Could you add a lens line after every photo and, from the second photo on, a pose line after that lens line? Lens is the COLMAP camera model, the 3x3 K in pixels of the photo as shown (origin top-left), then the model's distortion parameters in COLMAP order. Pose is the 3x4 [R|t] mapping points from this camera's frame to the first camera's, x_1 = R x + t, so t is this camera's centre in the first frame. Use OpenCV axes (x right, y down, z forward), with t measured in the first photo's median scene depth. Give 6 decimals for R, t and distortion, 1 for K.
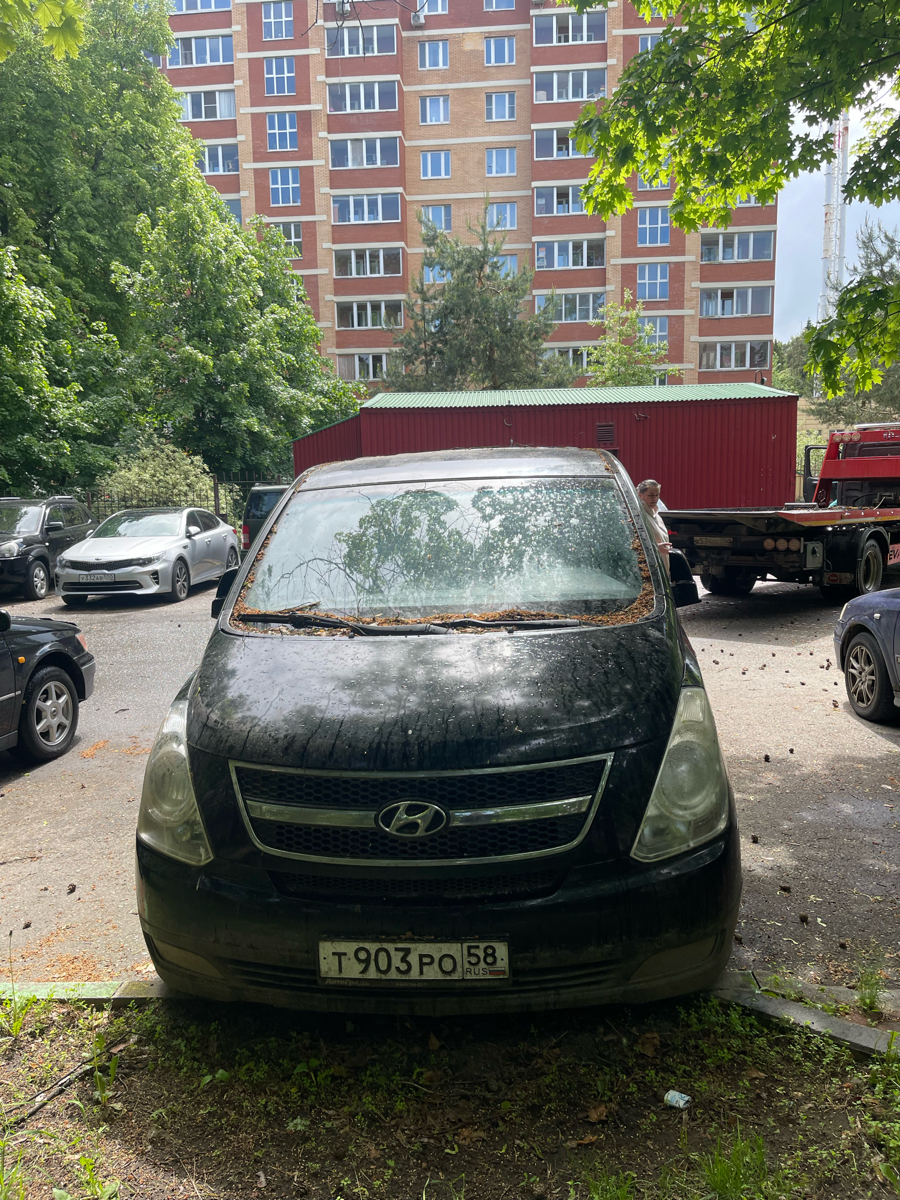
lens RADIAL K [[893.7, 0, 458.4], [0, 893.7, 597.2], [0, 0, 1]] dist [0.023990, -0.039927]
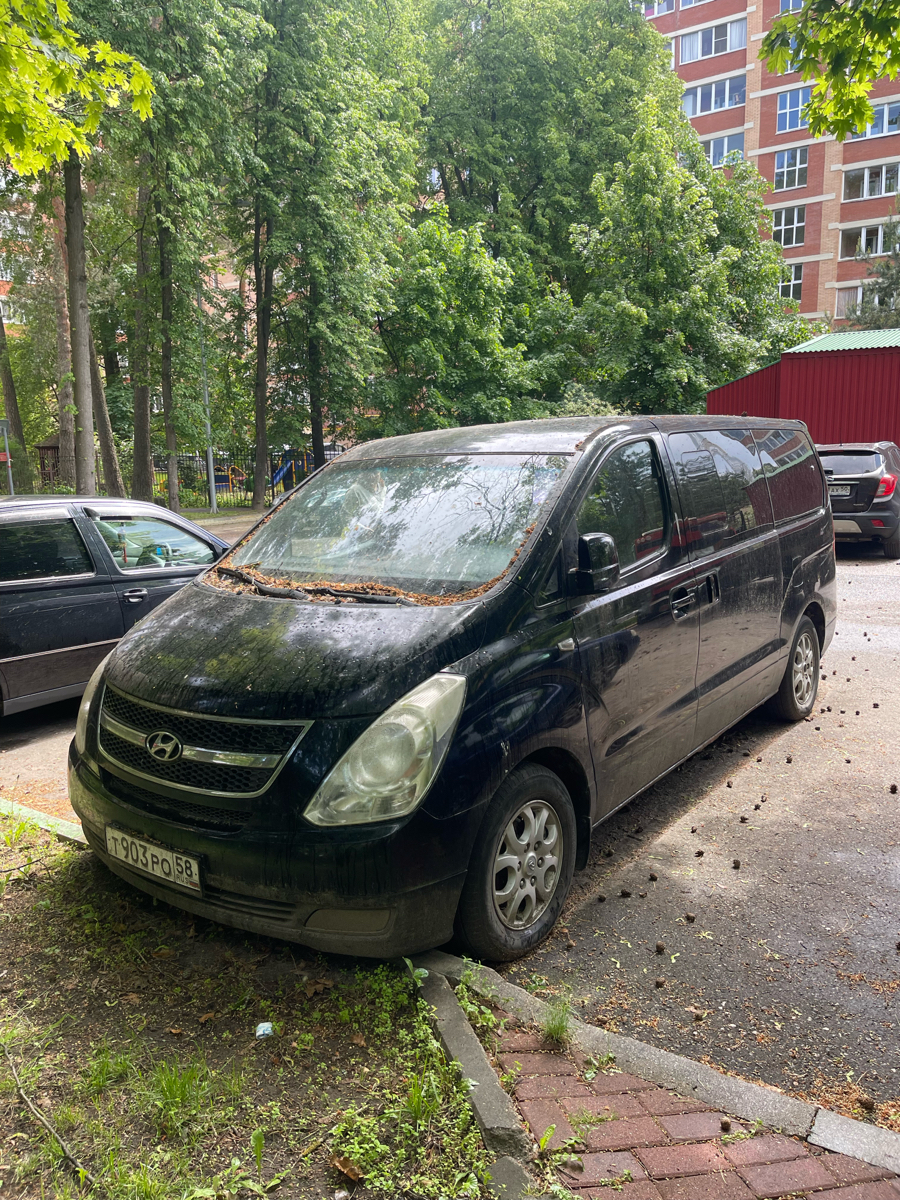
lens RADIAL K [[893.7, 0, 429.4], [0, 893.7, 586.2], [0, 0, 1]] dist [0.023990, -0.039927]
pose [[0.841876, 0.085150, -0.532911, 0.077741], [-0.061038, 0.996162, 0.062742, -0.006101], [0.536208, -0.020293, 0.843842, 0.014291]]
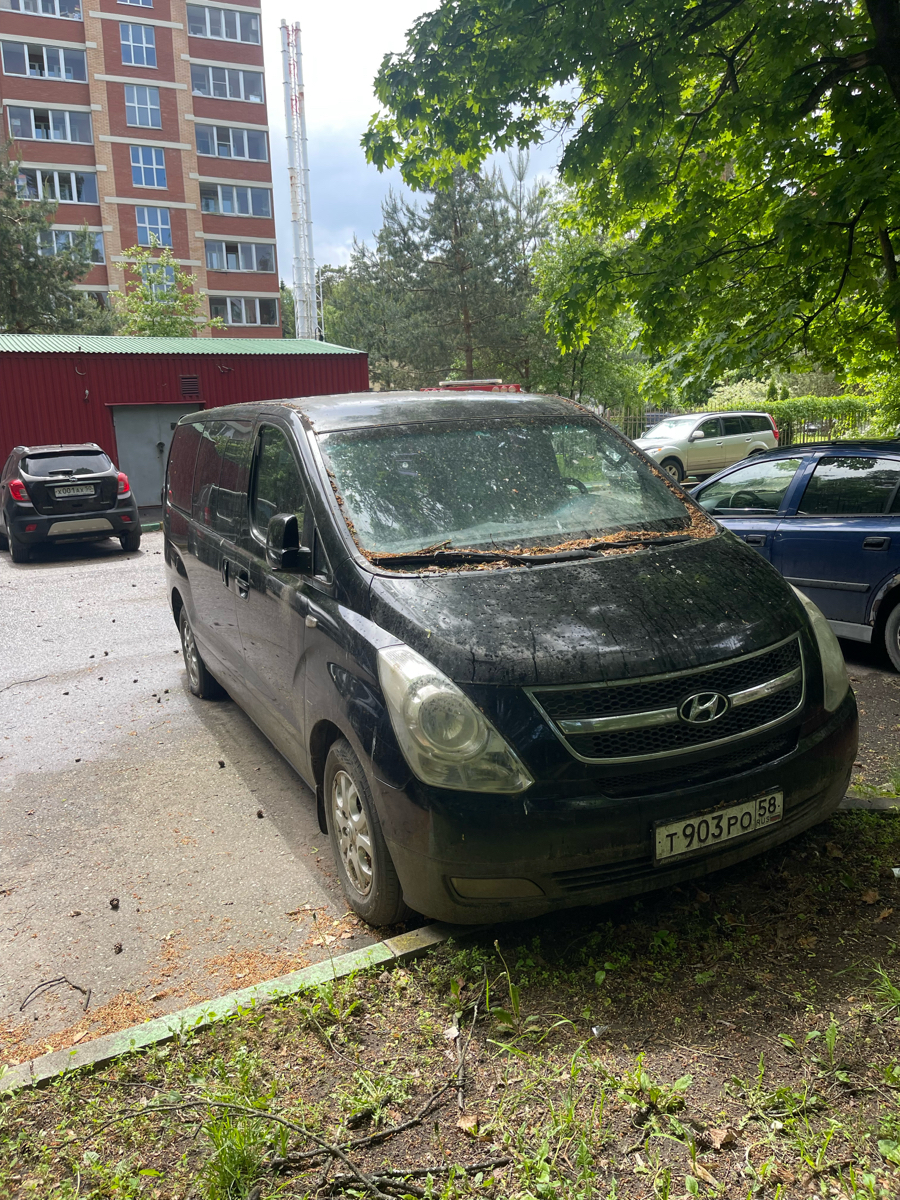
lens RADIAL K [[893.7, 0, 451.9], [0, 893.7, 608.5], [0, 0, 1]] dist [0.023990, -0.039927]
pose [[0.856127, -0.106915, 0.505585, -0.078326], [0.077409, 0.993858, 0.079088, 0.000472], [-0.510935, -0.028572, 0.859144, 0.015823]]
